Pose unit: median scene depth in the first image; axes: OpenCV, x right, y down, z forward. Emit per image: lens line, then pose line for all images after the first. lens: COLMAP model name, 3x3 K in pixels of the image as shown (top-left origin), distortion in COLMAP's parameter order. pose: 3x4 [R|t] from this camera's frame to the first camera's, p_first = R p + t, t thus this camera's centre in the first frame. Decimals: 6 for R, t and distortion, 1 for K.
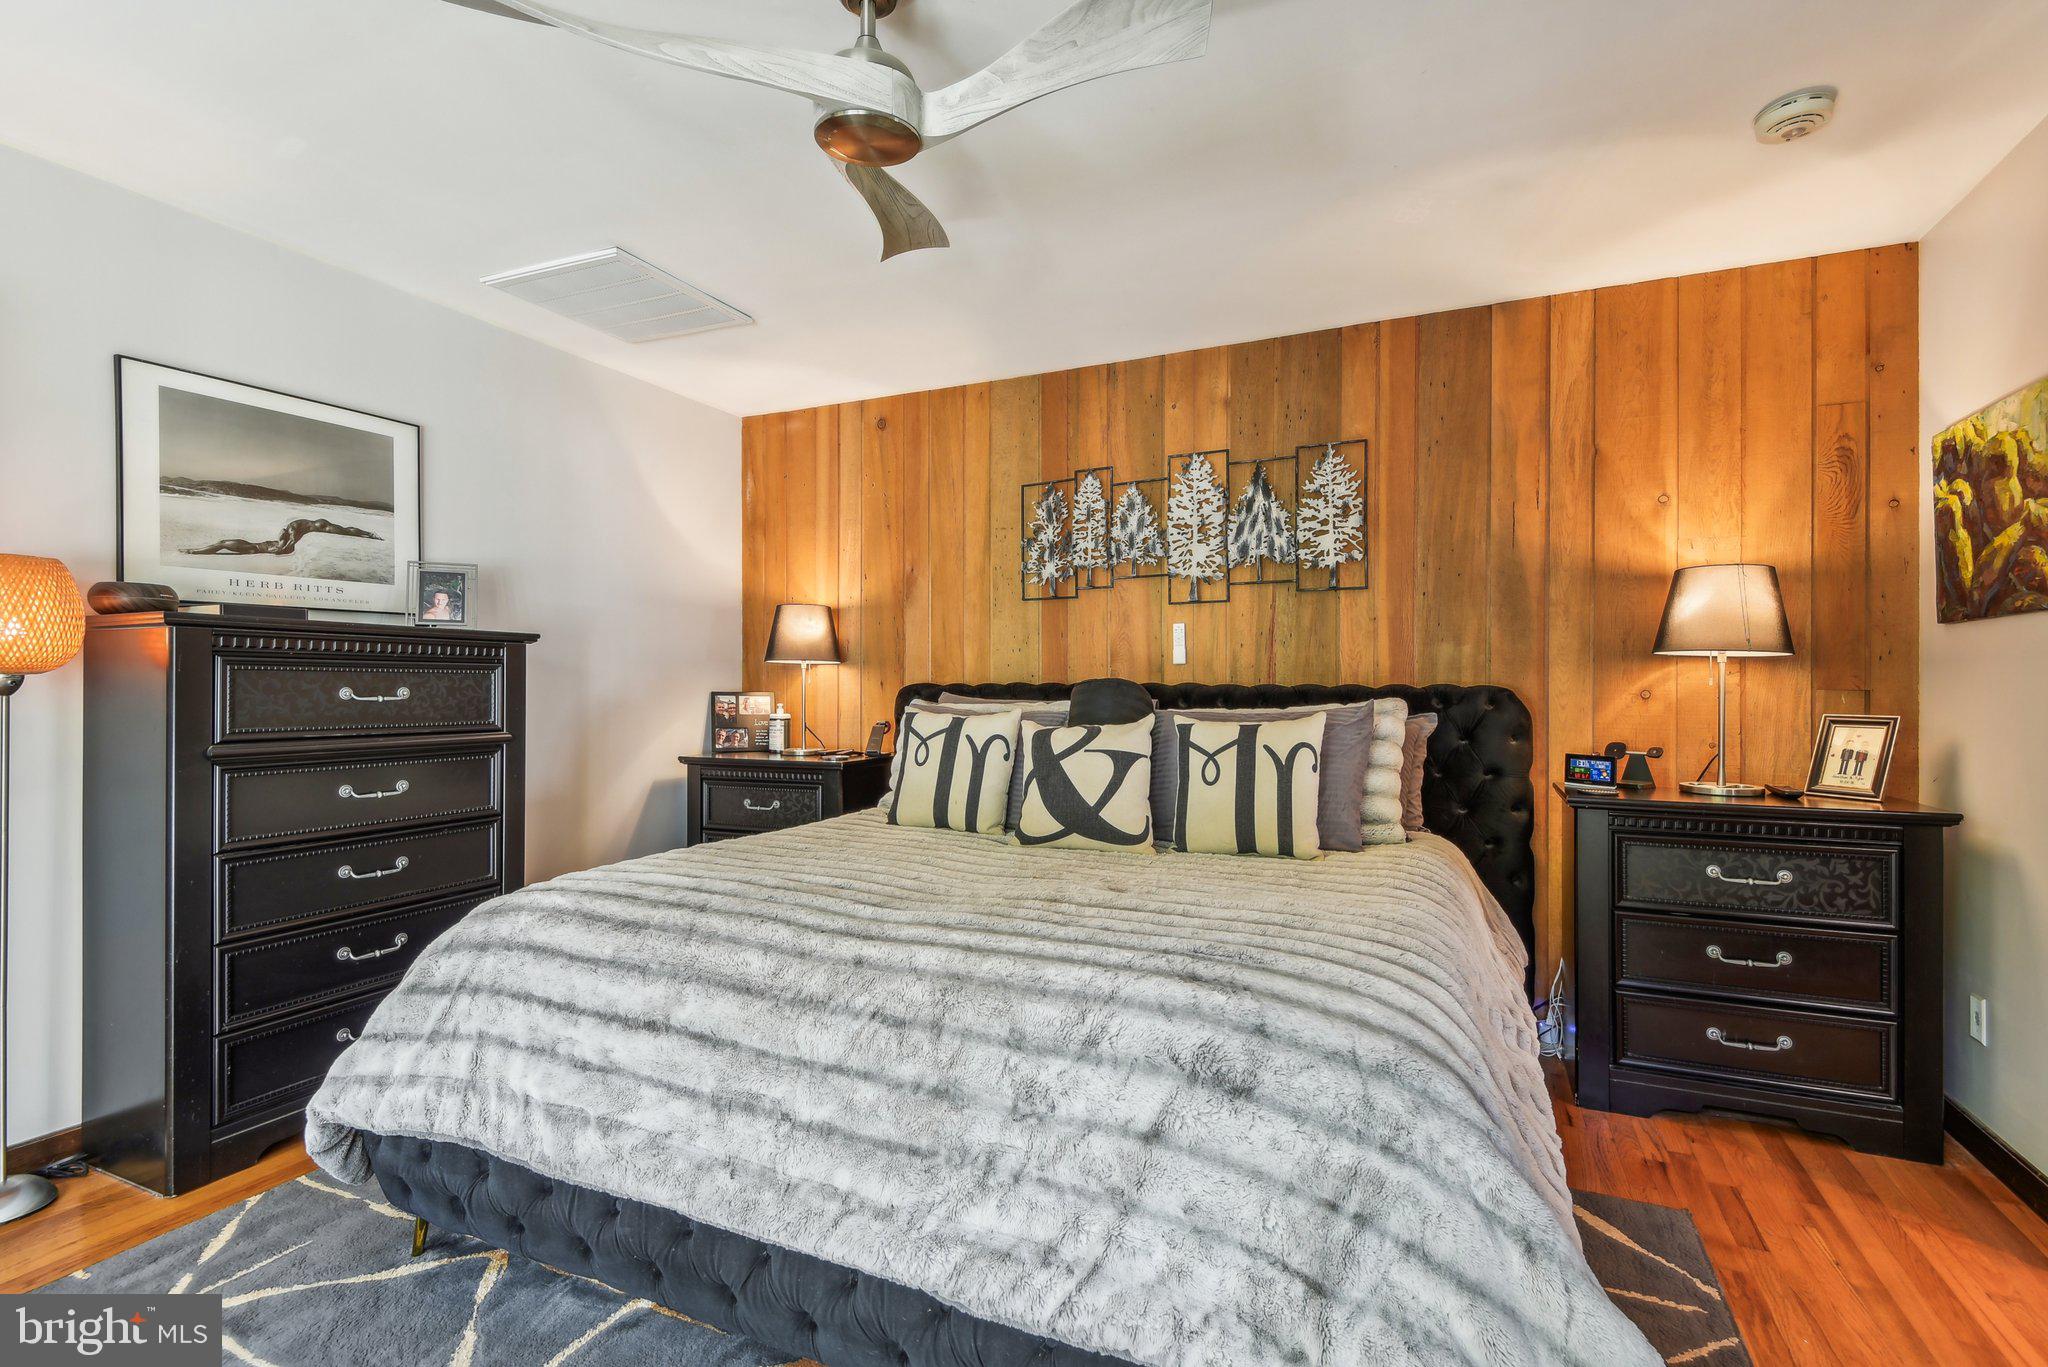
lens RADIAL K [[965.0, 0, 1016.7], [0, 965.0, 681.6], [0, 0, 1]] dist [0.004077, -0.004506]
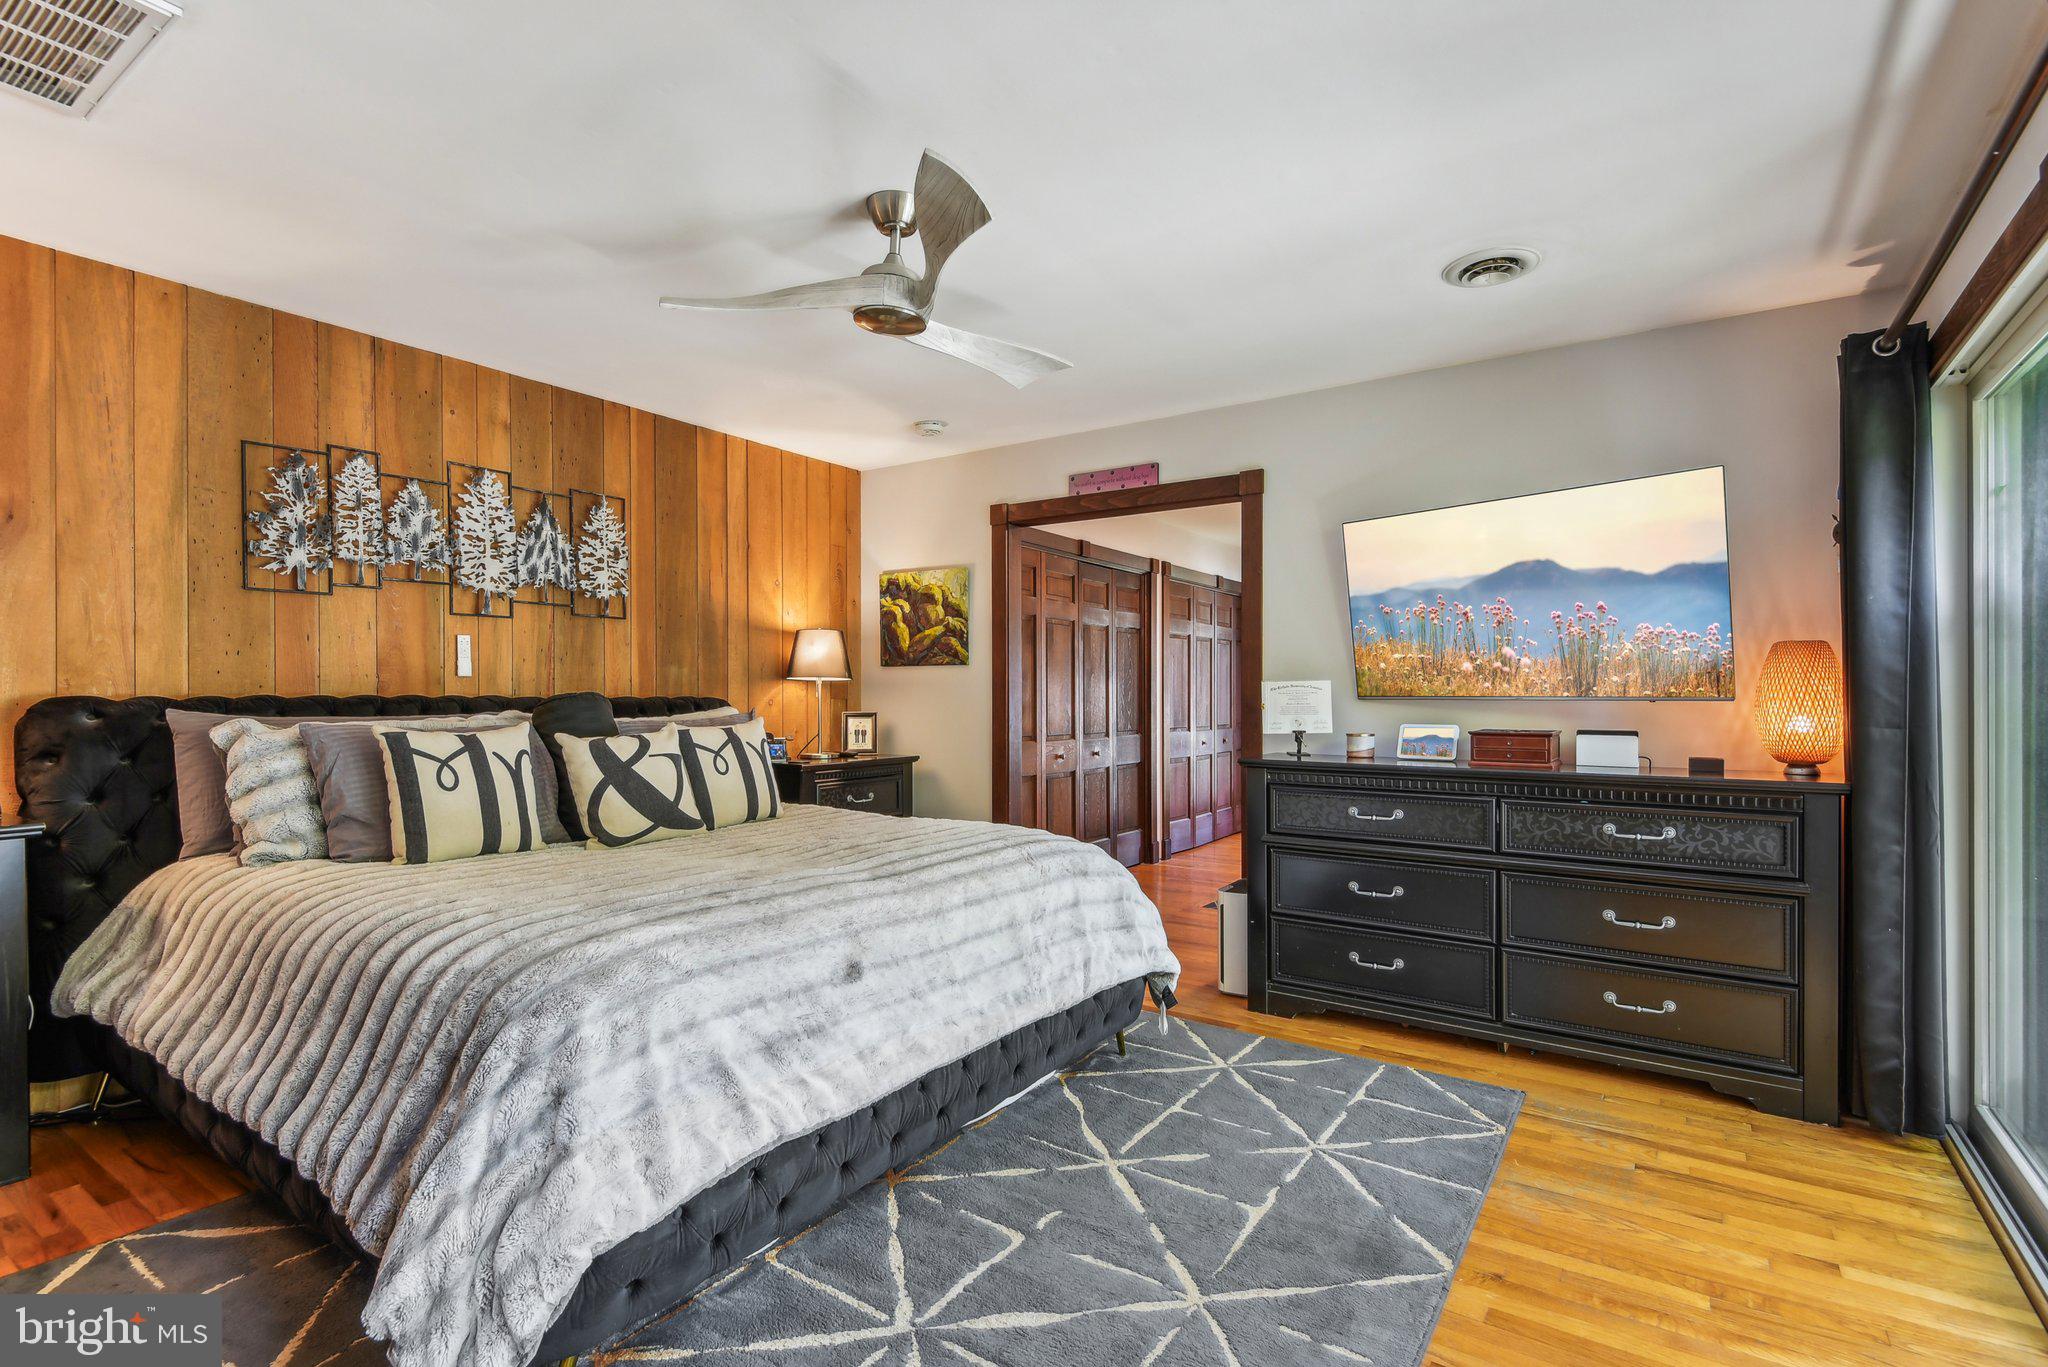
lens RADIAL K [[965.0, 0, 1021.2], [0, 965.0, 695.6], [0, 0, 1]] dist [0.004077, -0.004506]
pose [[0.144336, -0.002449, 0.989526, -0.765706], [-0.005955, 0.999977, 0.003344, -0.004824], [-0.989511, -0.006375, 0.144318, 0.303539]]
